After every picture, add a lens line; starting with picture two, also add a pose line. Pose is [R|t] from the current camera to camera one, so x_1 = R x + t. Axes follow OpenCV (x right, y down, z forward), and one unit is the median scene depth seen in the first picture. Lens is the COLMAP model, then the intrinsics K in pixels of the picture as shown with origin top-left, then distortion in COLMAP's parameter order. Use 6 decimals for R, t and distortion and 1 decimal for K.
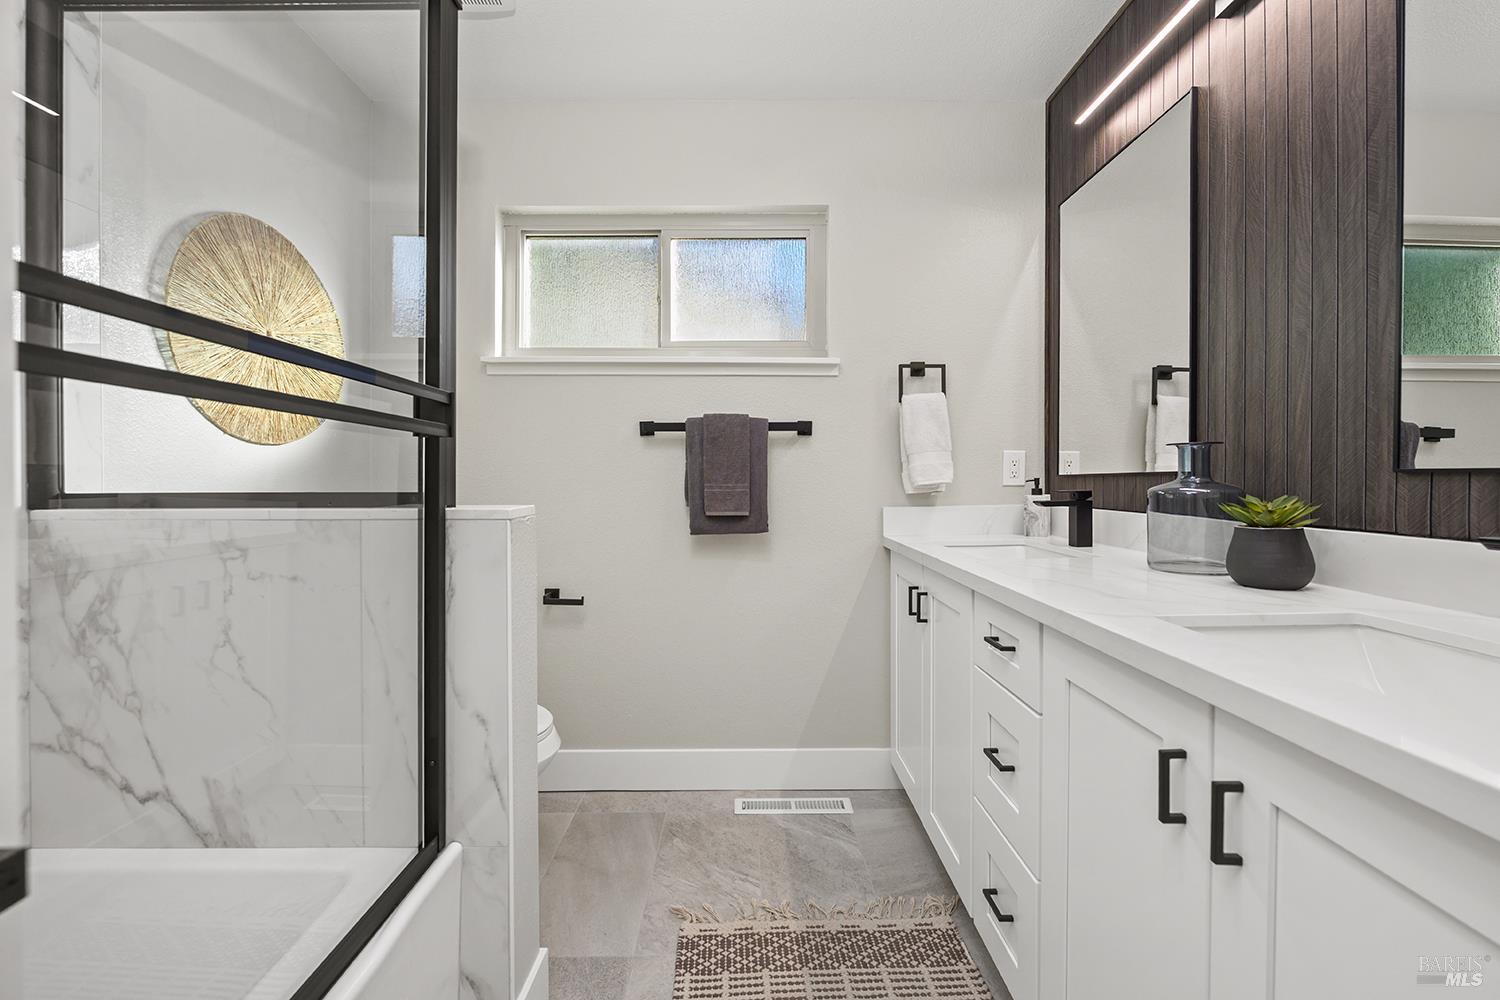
lens RADIAL K [[607.8, 0, 745.8], [0, 607.8, 470.4], [0, 0, 1]] dist [-0.000424, -0.000061]
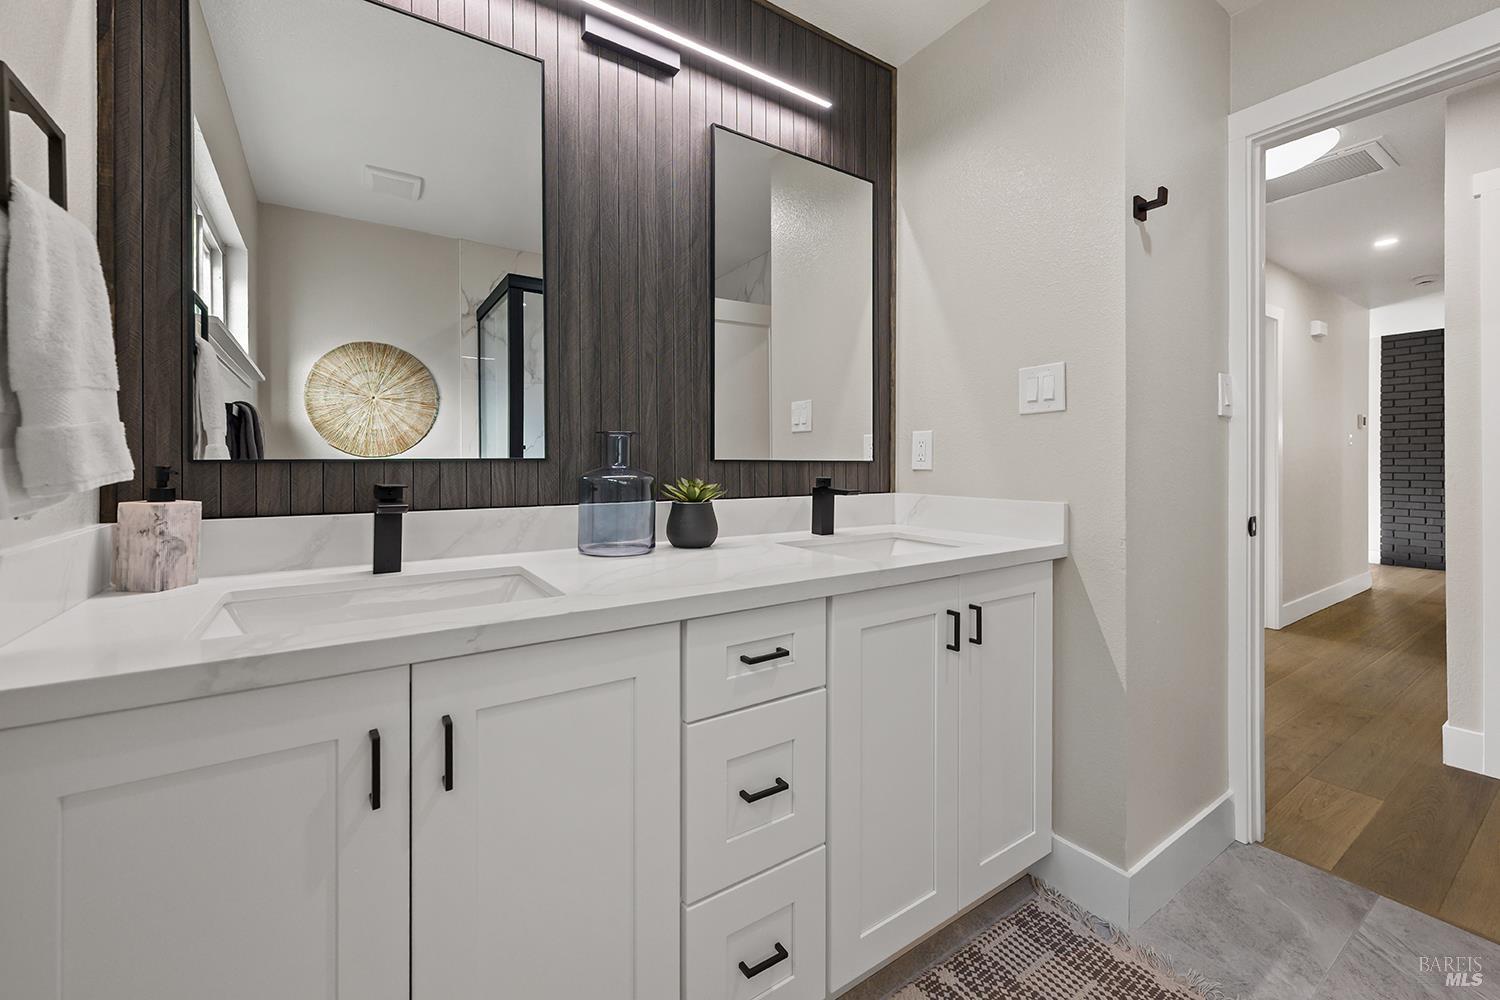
lens RADIAL K [[607.8, 0, 745.8], [0, 607.8, 470.4], [0, 0, 1]] dist [-0.000424, -0.000061]
pose [[-0.548403, -0.006354, 0.836190, -0.281451], [-0.003200, 0.999980, 0.005501, 0.014928], [-0.836208, 0.000341, -0.548413, 1.447572]]
